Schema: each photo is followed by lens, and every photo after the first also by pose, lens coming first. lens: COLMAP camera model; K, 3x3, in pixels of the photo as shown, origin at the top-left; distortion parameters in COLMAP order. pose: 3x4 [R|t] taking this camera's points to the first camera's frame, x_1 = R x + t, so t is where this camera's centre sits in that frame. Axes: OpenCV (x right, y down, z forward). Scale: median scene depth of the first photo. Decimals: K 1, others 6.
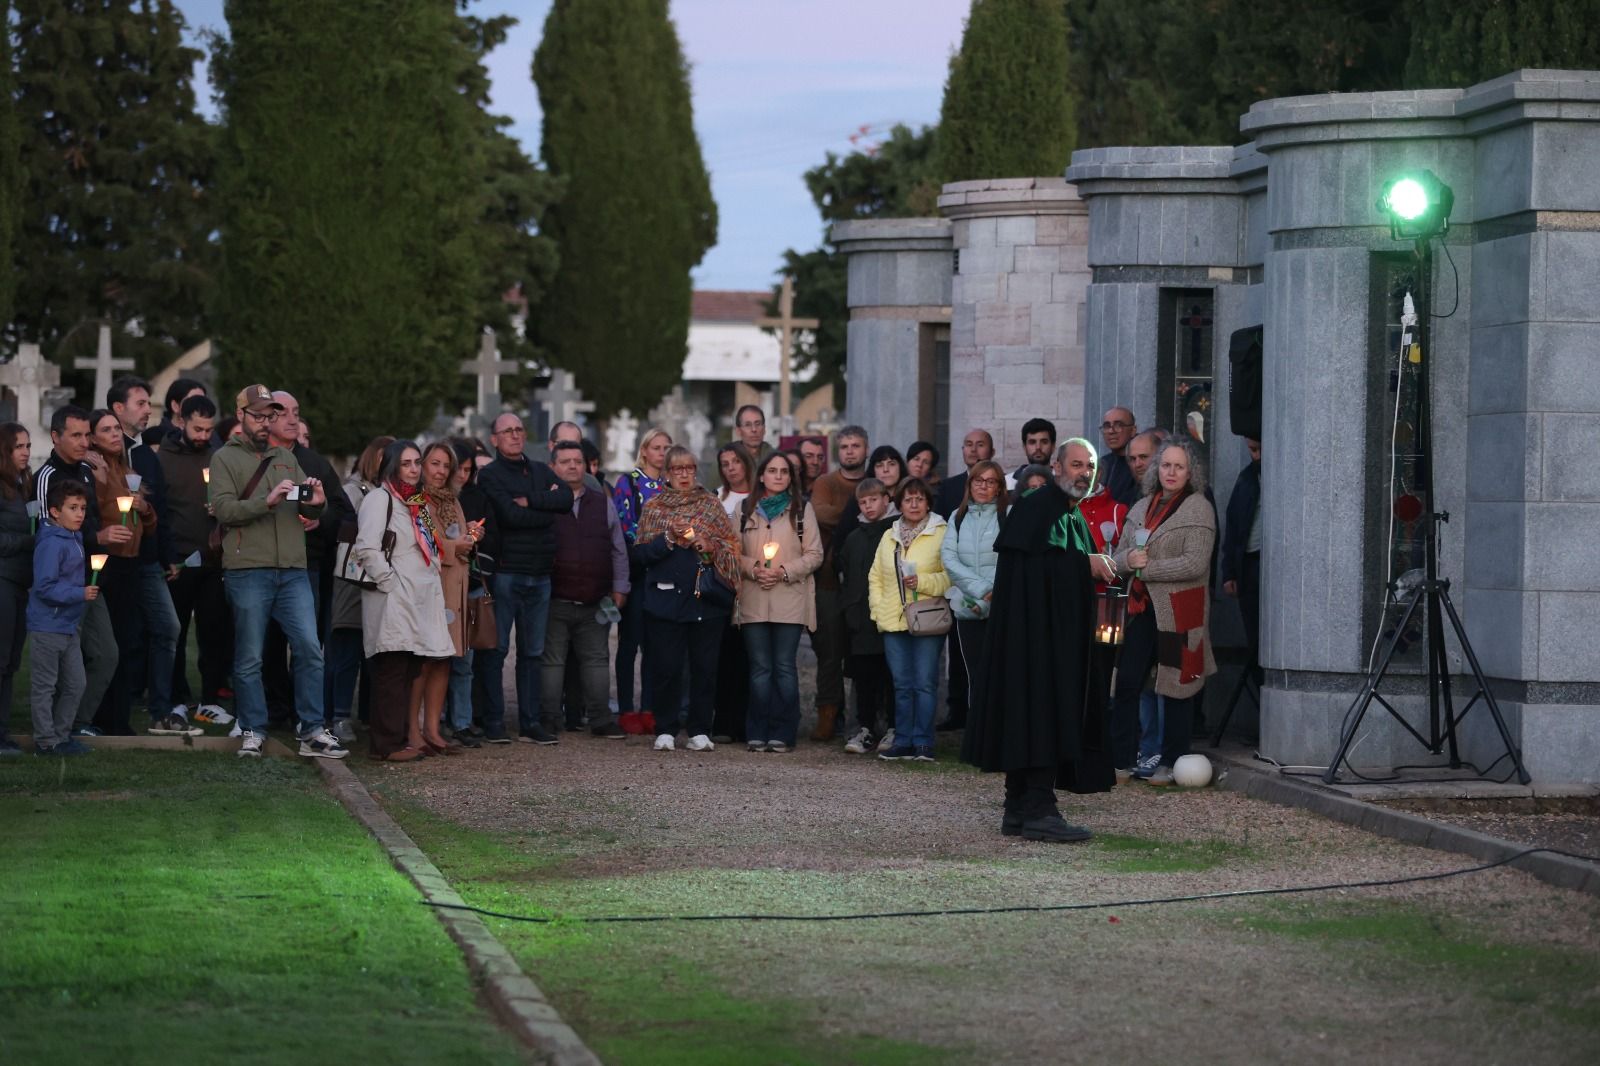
lens RADIAL K [[4939.1, 0, 807.6], [0, 4939.1, 544.6], [0, 0, 1]] dist [0.128422, 0.000000]
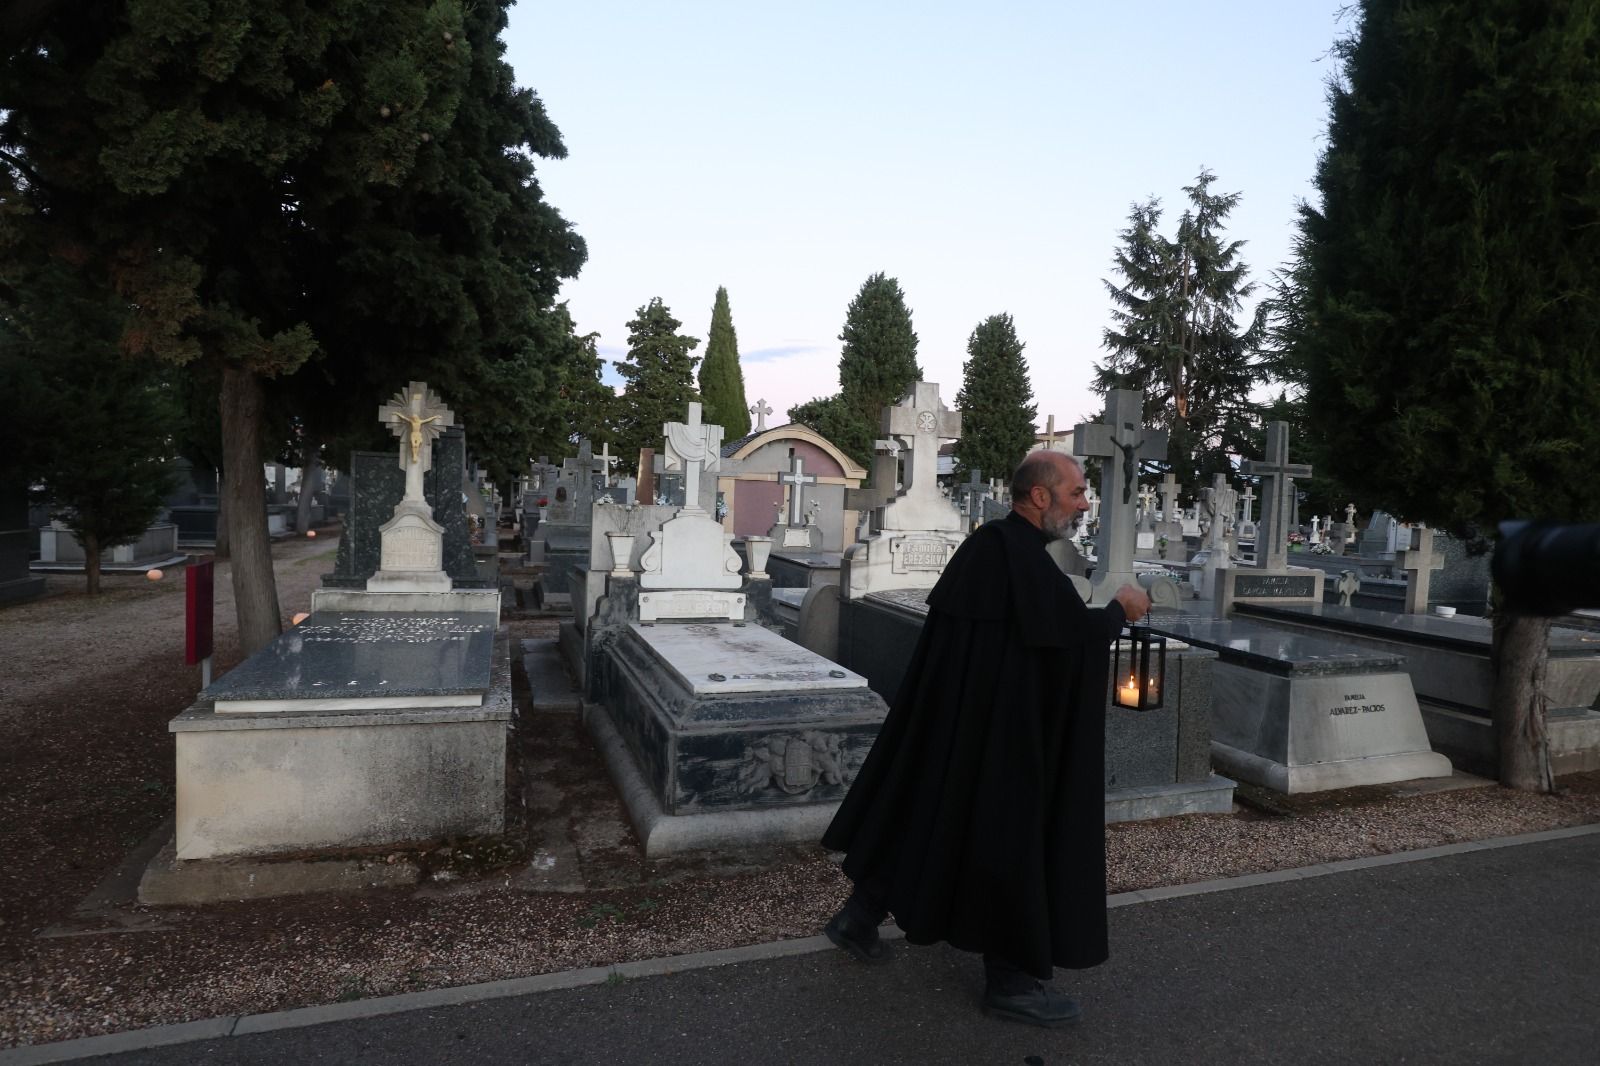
lens RADIAL K [[852.2, 0, 803.1], [0, 852.2, 533.0], [0, 0, 1]] dist [0.005235, 0.000212]
pose [[0.980288, 0.013521, 0.197111, -0.374692], [-0.019695, 0.999374, 0.029394, -0.038409], [-0.196590, -0.032696, 0.979940, 1.631235]]
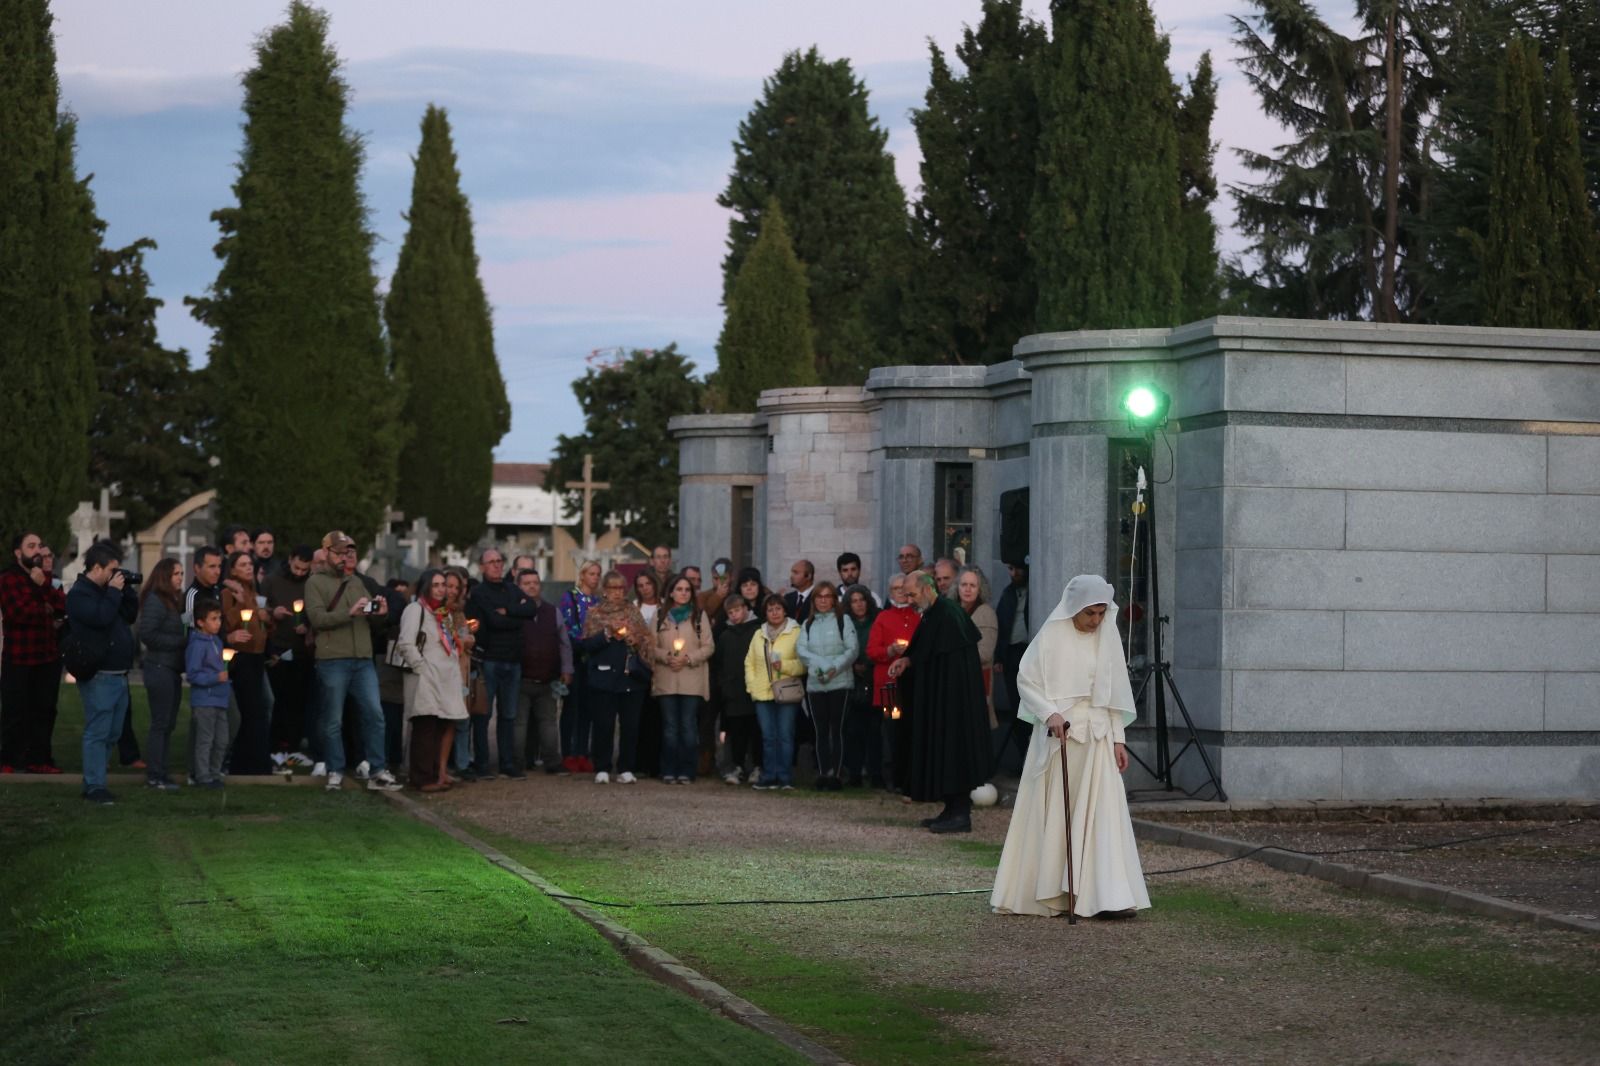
lens RADIAL K [[3381.8, 0, 795.9], [0, 3381.8, 545.1], [0, 0, 1]] dist [-0.209034, 0.000000]
pose [[0.996853, -0.002696, 0.079229, -0.051348], [0.004812, 0.999636, -0.026536, -0.001441], [-0.079129, 0.026834, 0.996503, 0.012381]]
